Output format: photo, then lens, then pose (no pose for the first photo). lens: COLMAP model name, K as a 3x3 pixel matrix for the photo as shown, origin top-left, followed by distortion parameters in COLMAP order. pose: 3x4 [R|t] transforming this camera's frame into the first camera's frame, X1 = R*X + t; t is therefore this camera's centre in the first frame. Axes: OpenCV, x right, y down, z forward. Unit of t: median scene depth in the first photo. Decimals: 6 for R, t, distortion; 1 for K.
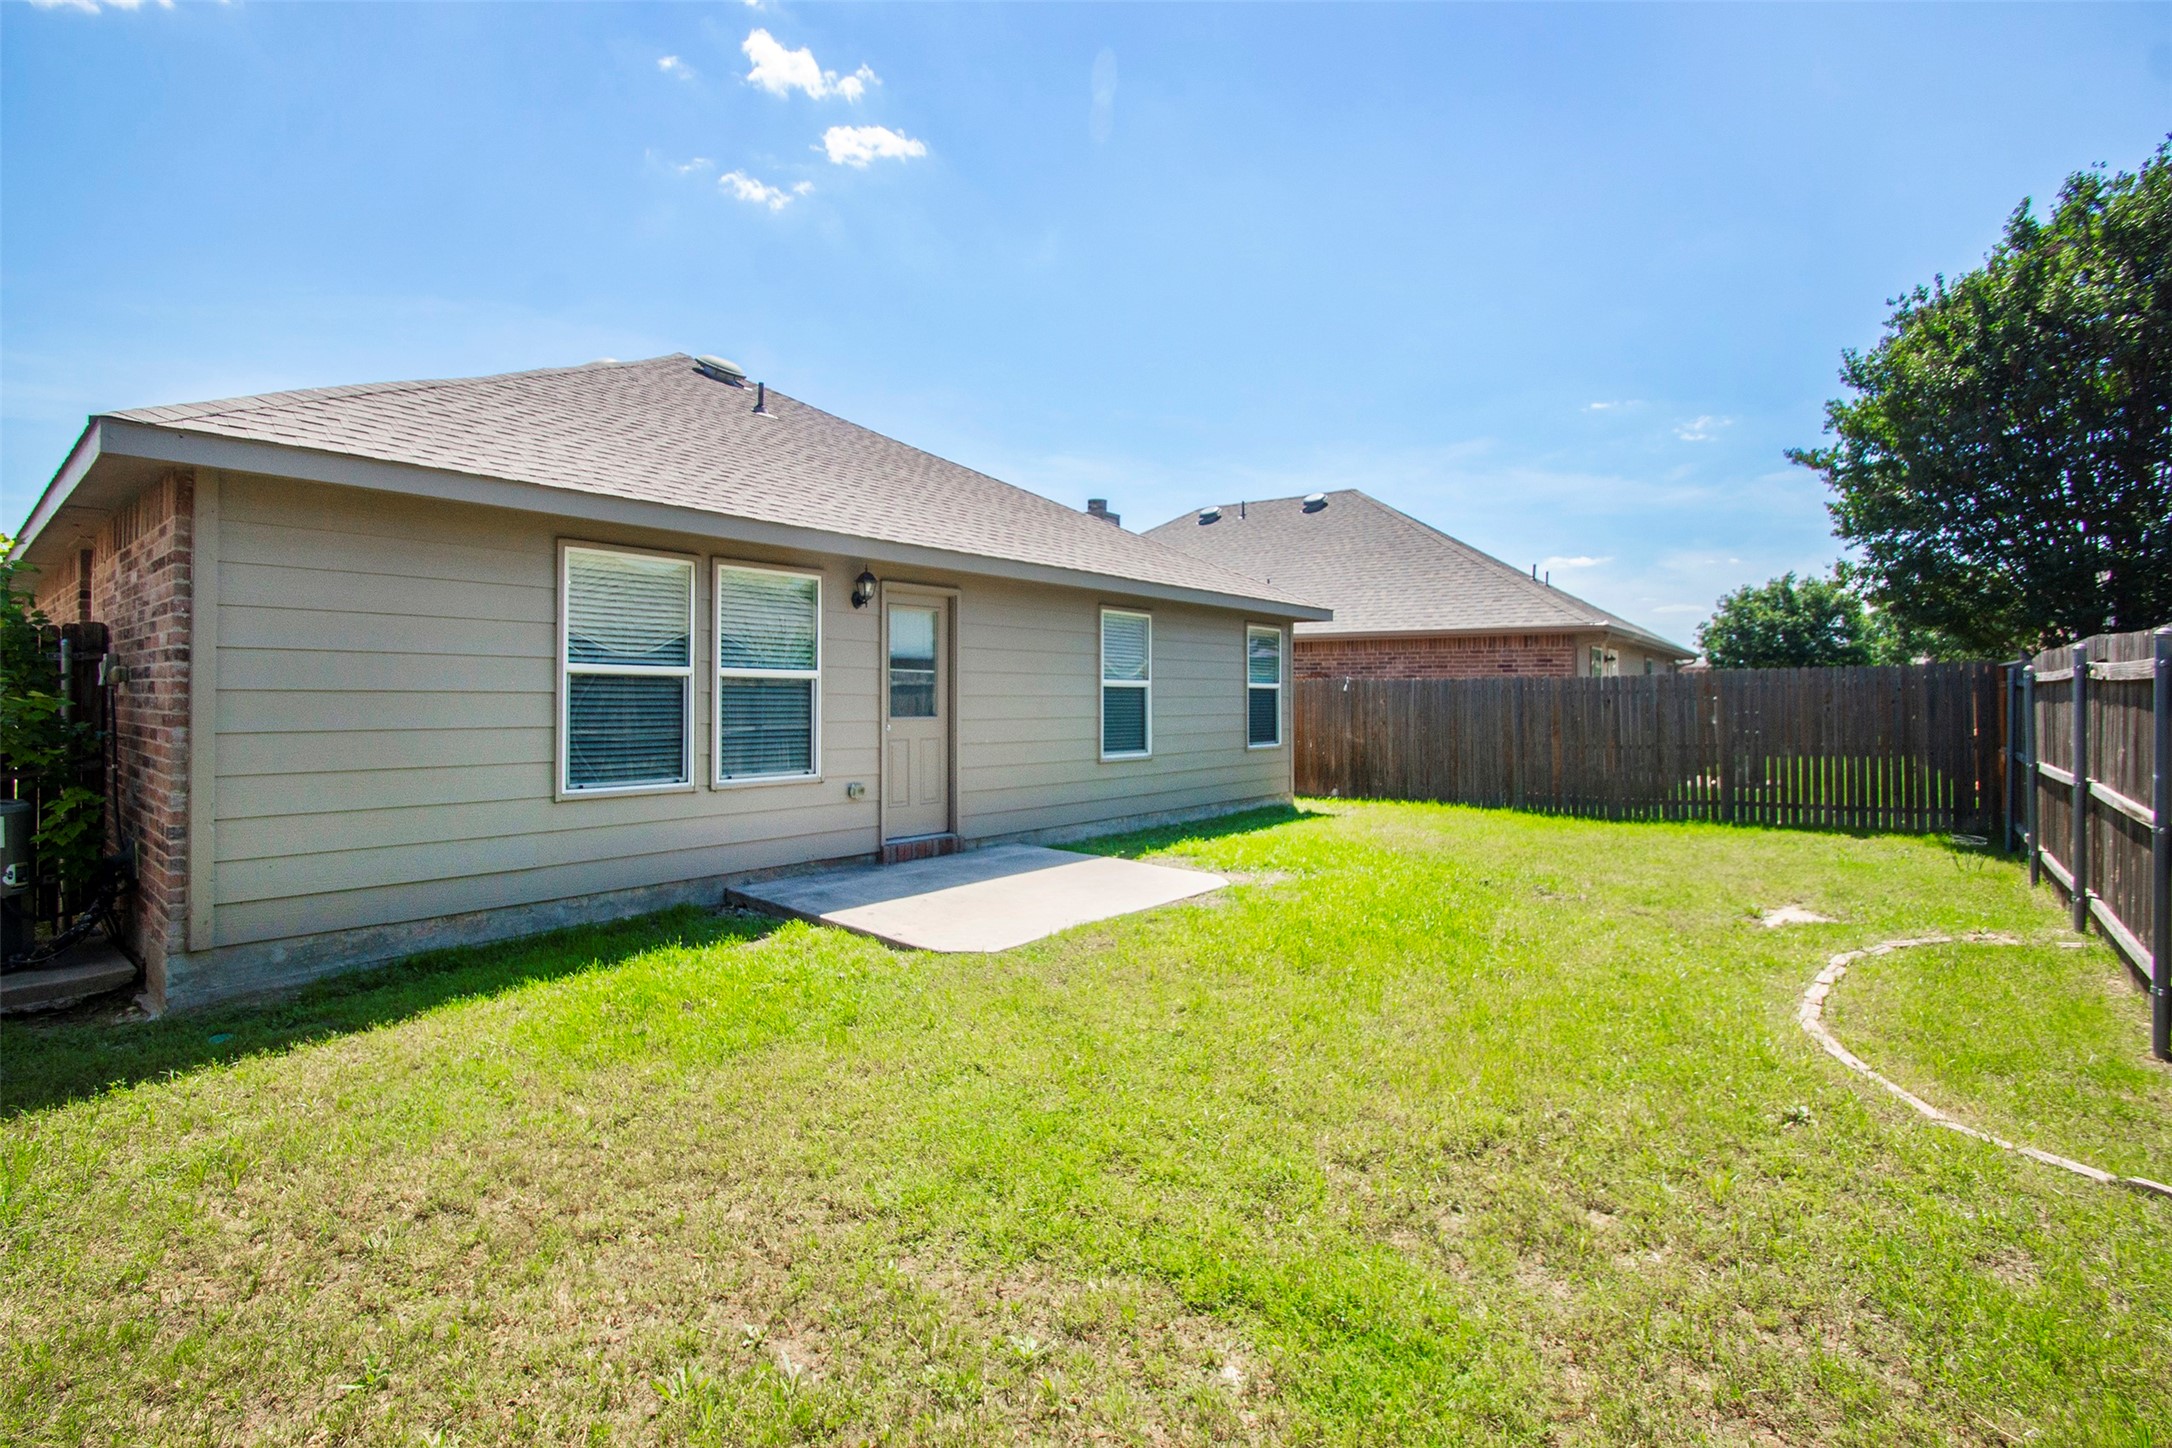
lens RADIAL K [[992.9, 0, 1092.0], [0, 992.9, 697.7], [0, 0, 1]] dist [-0.000981, -0.000174]
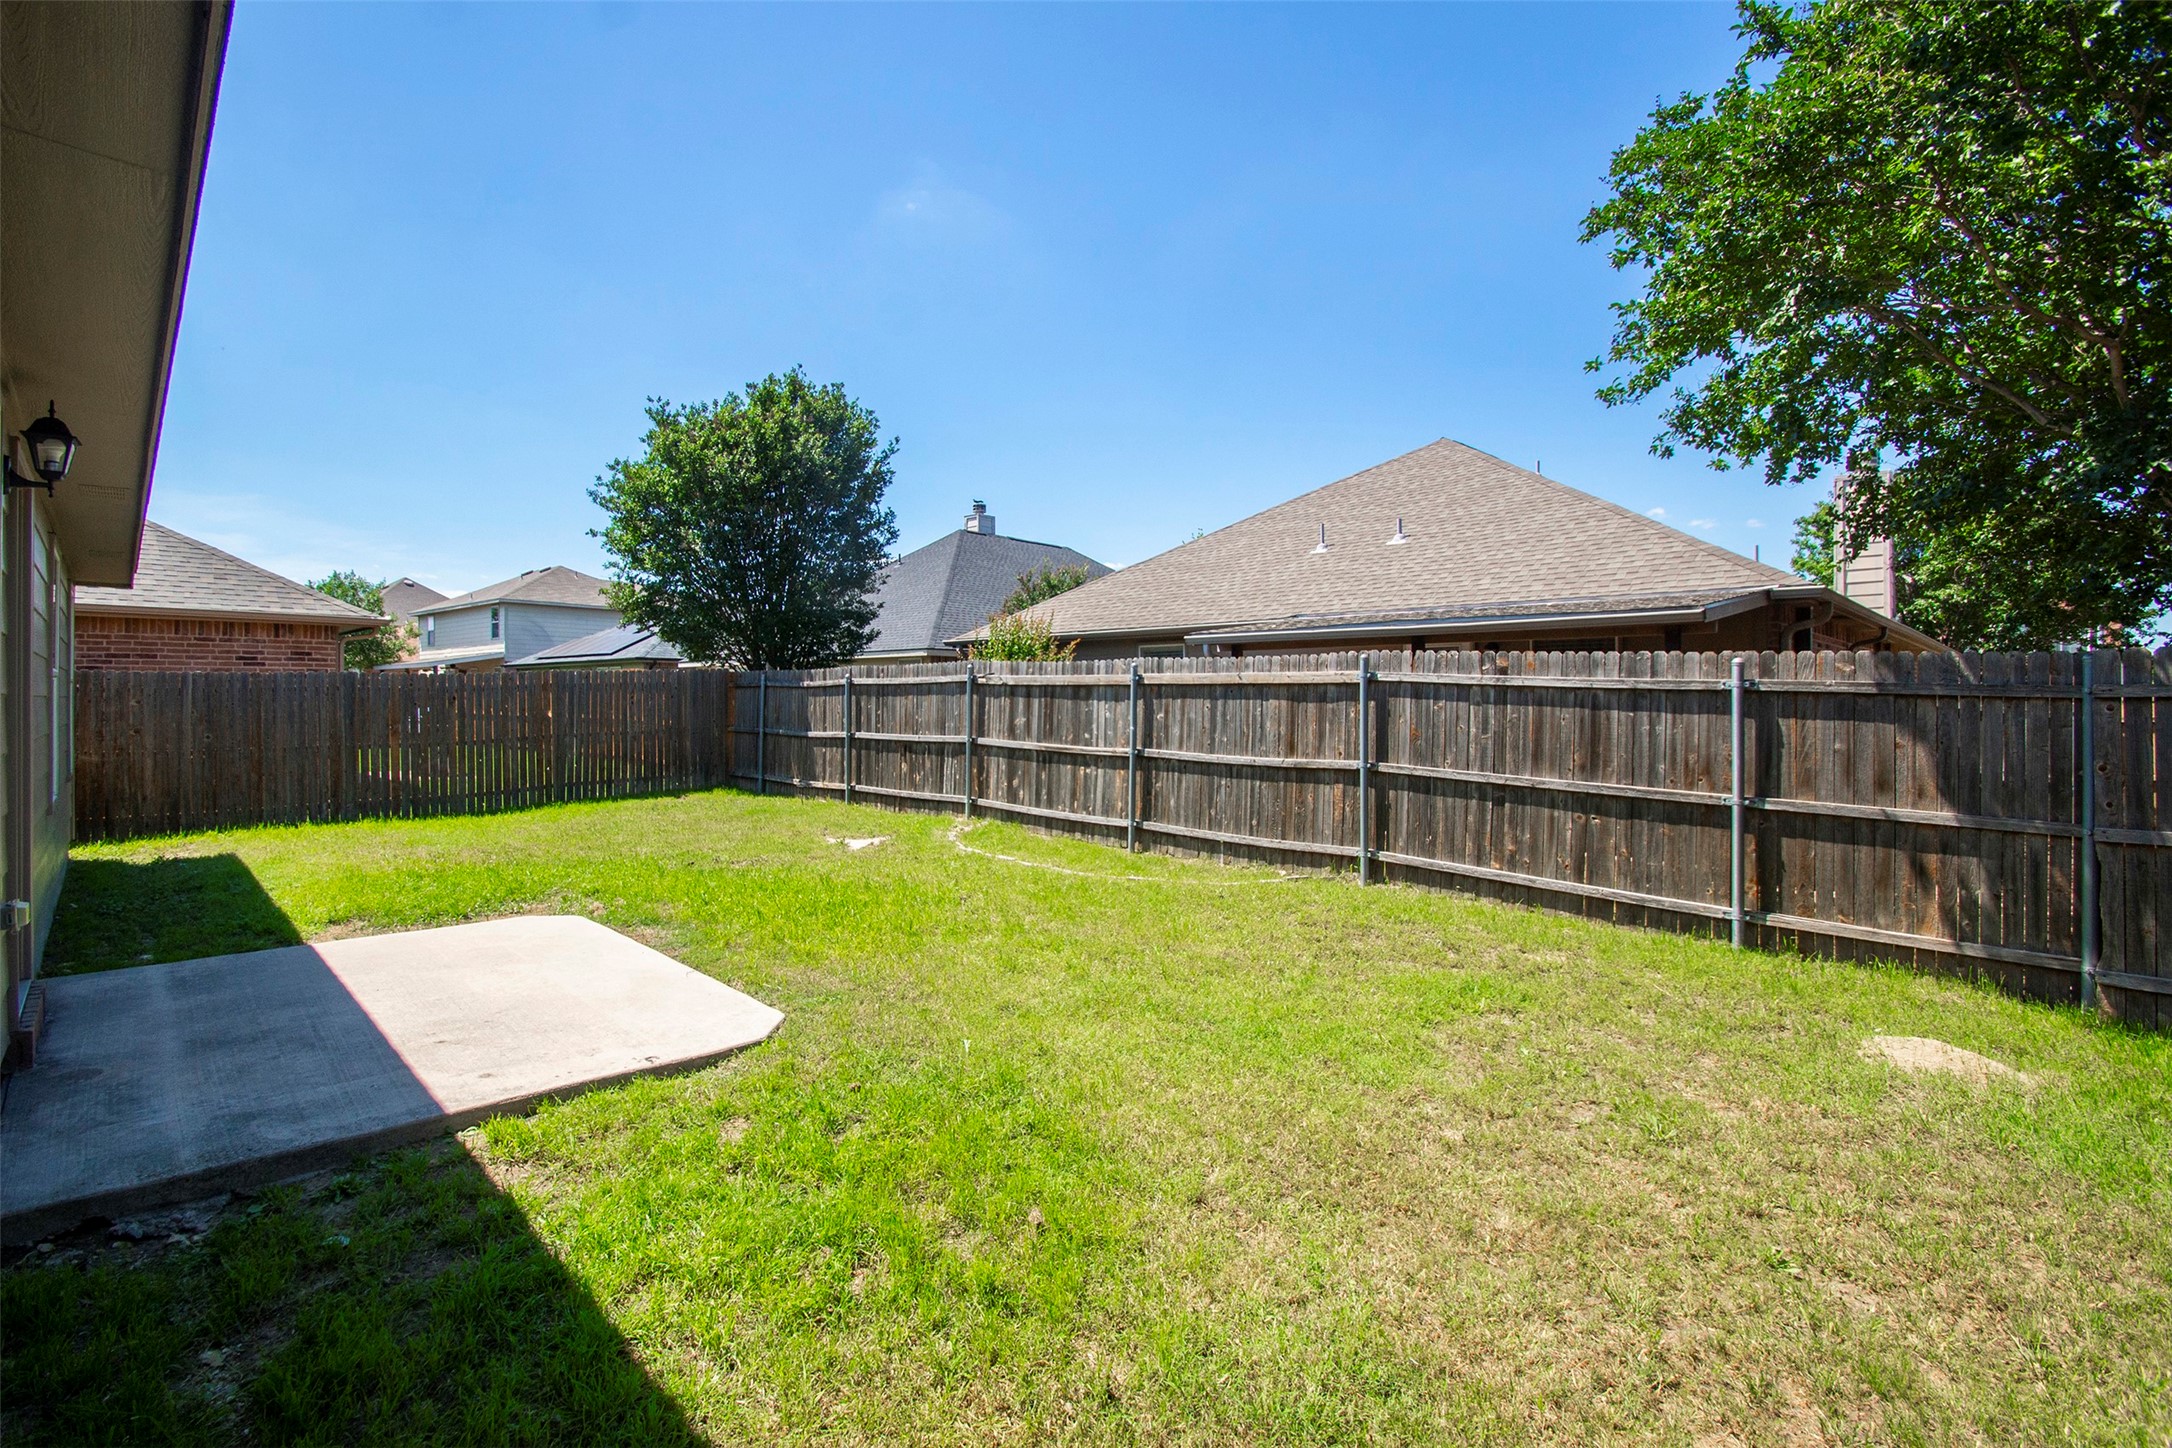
lens RADIAL K [[992.9, 0, 1092.0], [0, 992.9, 697.7], [0, 0, 1]] dist [-0.000981, -0.000174]
pose [[0.095078, -0.007862, 0.995439, -0.363041], [0.007821, 0.999944, 0.007151, 0.000644], [-0.995439, 0.007106, 0.095135, 0.226158]]
